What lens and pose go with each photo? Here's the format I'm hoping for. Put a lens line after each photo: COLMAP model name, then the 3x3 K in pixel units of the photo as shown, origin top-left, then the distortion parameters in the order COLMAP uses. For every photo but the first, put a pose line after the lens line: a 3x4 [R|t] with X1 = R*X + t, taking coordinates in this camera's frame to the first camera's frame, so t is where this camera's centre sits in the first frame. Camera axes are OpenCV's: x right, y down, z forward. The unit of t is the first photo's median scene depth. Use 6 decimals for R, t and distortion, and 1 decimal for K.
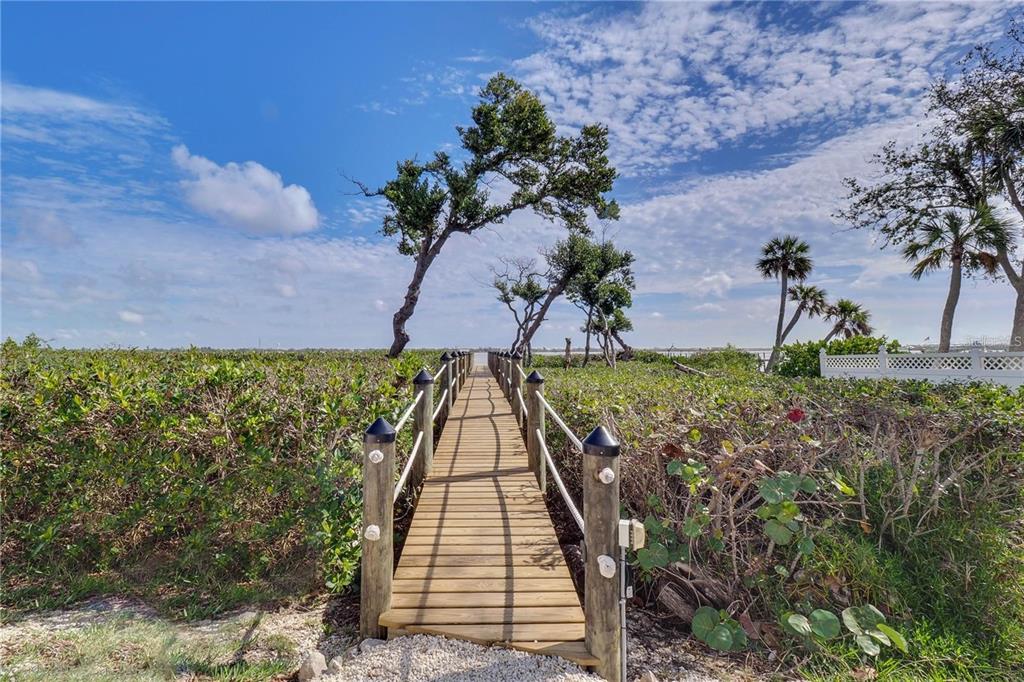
lens RADIAL K [[437.2, 0, 477.0], [0, 437.2, 341.6], [0, 0, 1]] dist [-0.000076, -0.000139]
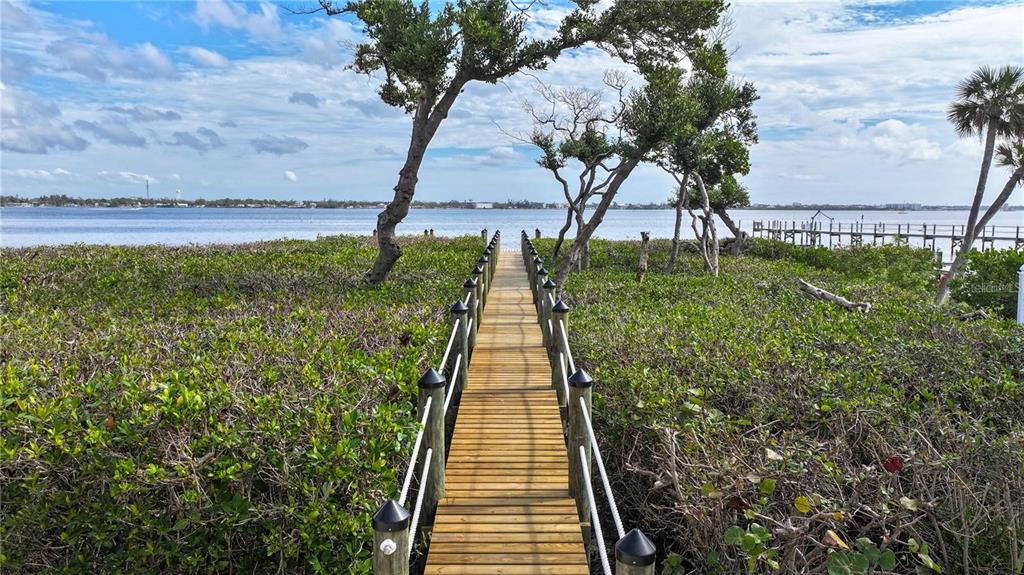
lens RADIAL K [[734.3, 0, 512.0], [0, 734.3, 287.5], [0, 0, 1]] dist [0.005787, 0.007797]
pose [[0.999946, 0.005524, 0.008789, 0.001306], [-0.007018, 0.983585, 0.180309, -0.115302], [-0.007649, -0.180361, 0.983571, -0.083247]]
